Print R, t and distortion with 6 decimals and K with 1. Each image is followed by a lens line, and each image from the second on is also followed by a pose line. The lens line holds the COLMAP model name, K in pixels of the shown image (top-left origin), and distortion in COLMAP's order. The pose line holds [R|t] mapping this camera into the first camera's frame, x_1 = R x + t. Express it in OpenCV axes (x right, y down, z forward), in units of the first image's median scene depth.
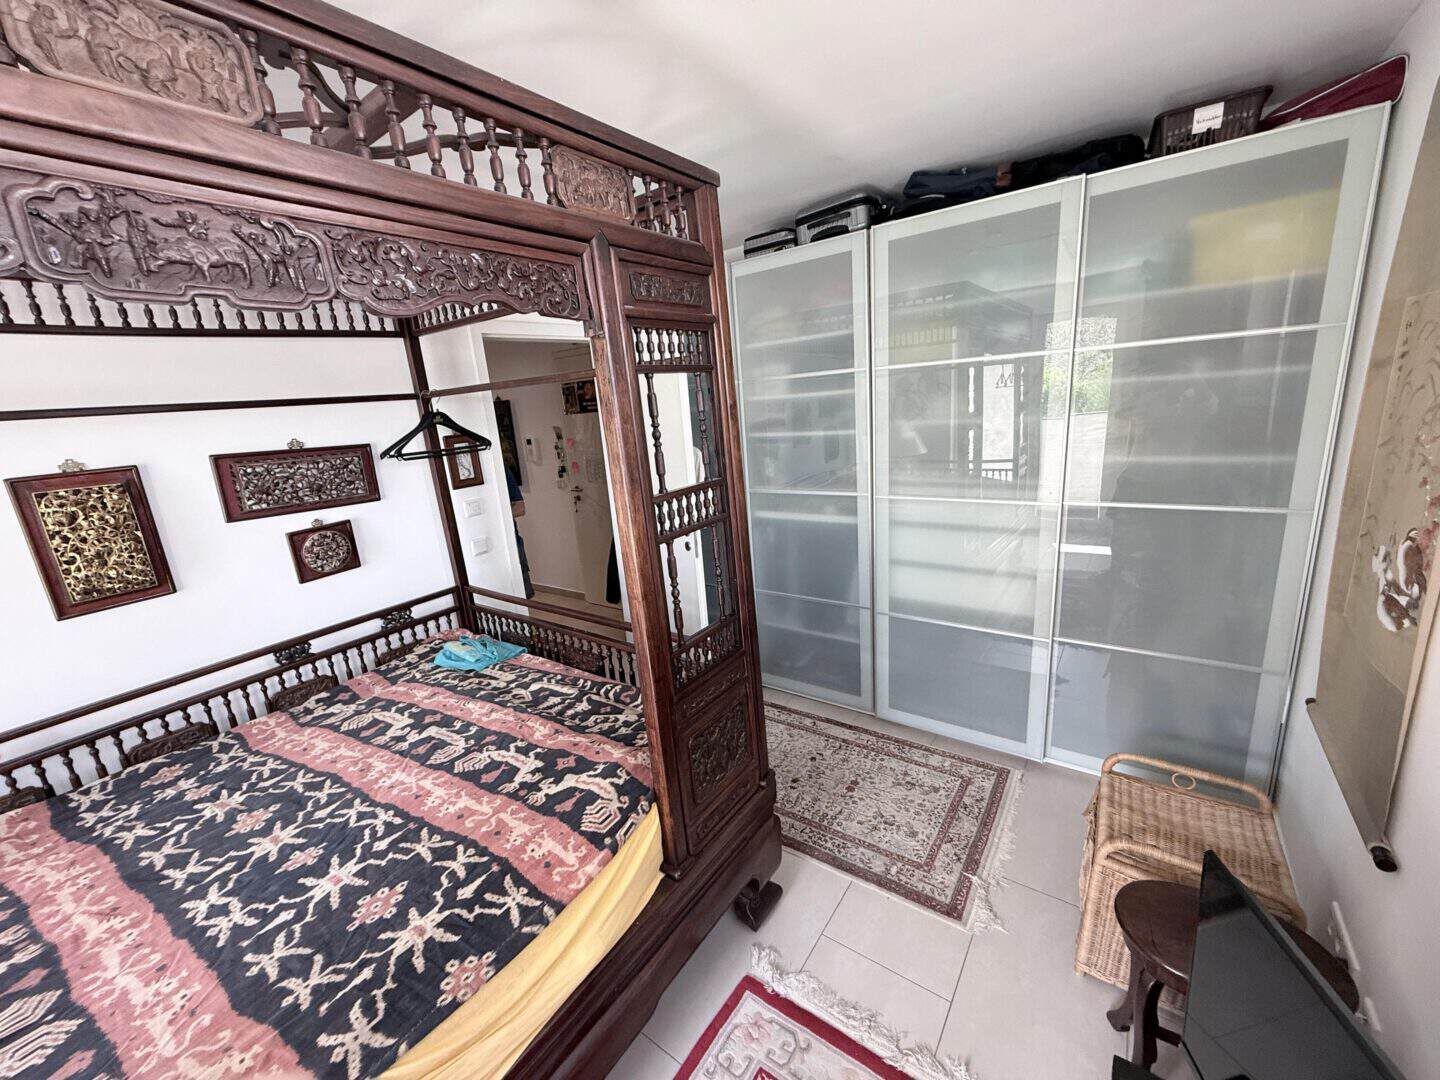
lens RADIAL K [[575.4, 0, 722.8], [0, 575.4, 536.8], [0, 0, 1]] dist [0.001428, -0.000328]
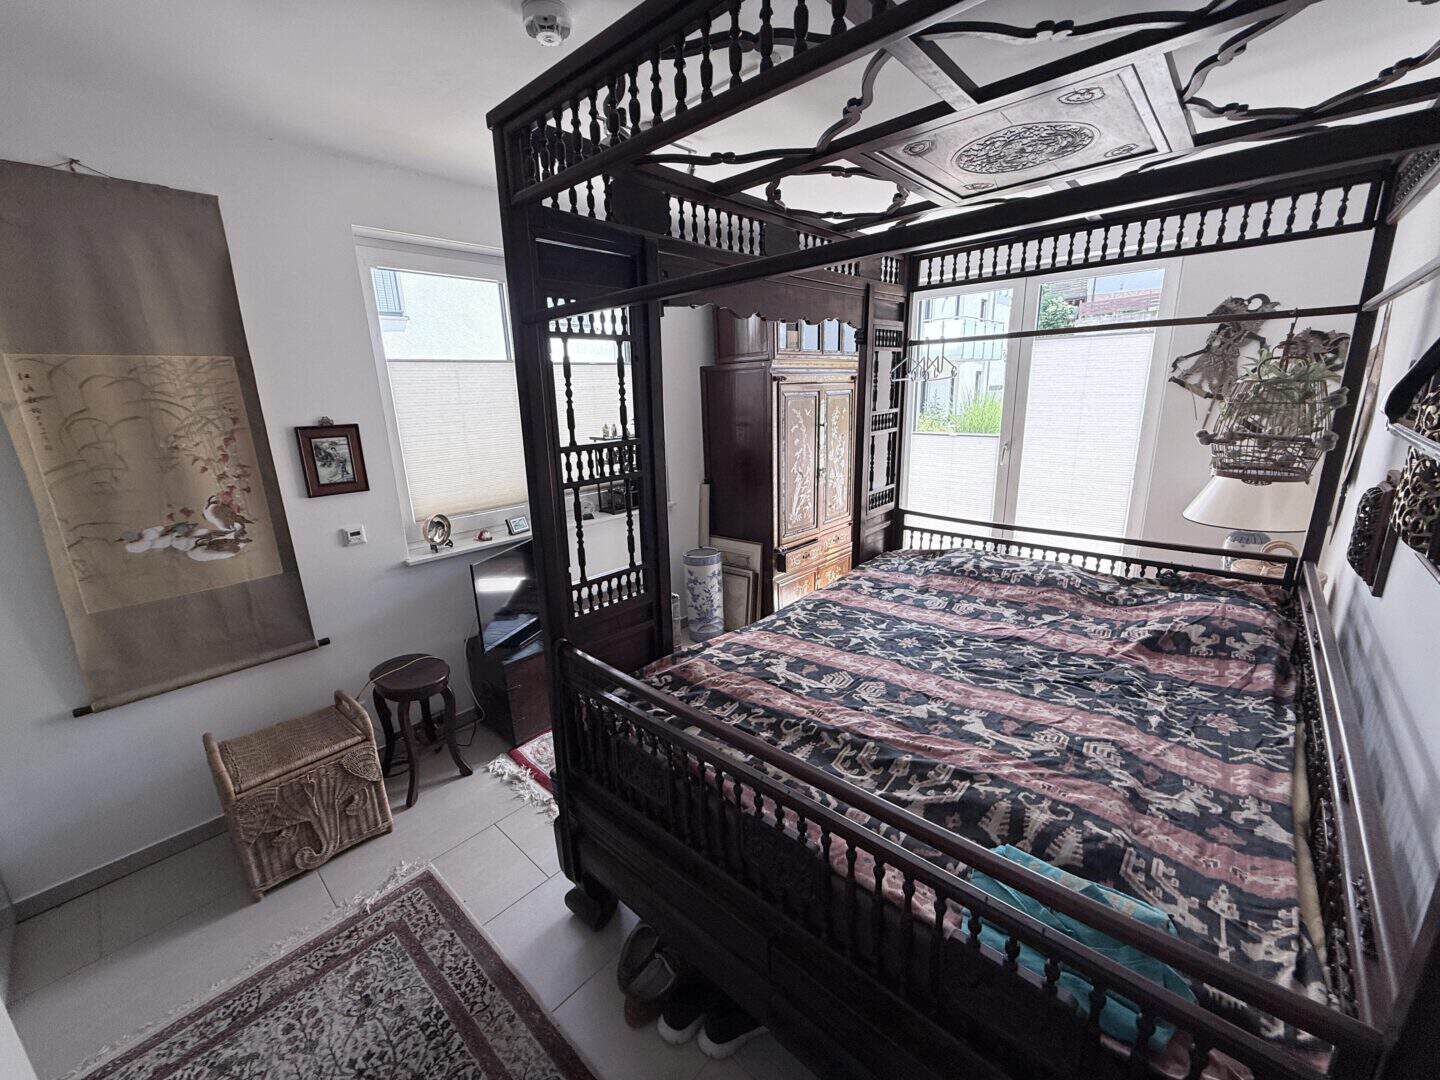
lens RADIAL K [[575.4, 0, 717.1], [0, 575.4, 536.6], [0, 0, 1]] dist [0.001428, -0.000328]
pose [[-0.986783, 0.085504, 0.137652, -0.403074], [0.140979, 0.871827, 0.469087, -0.395300], [-0.079900, 0.482293, -0.872358, 1.913151]]
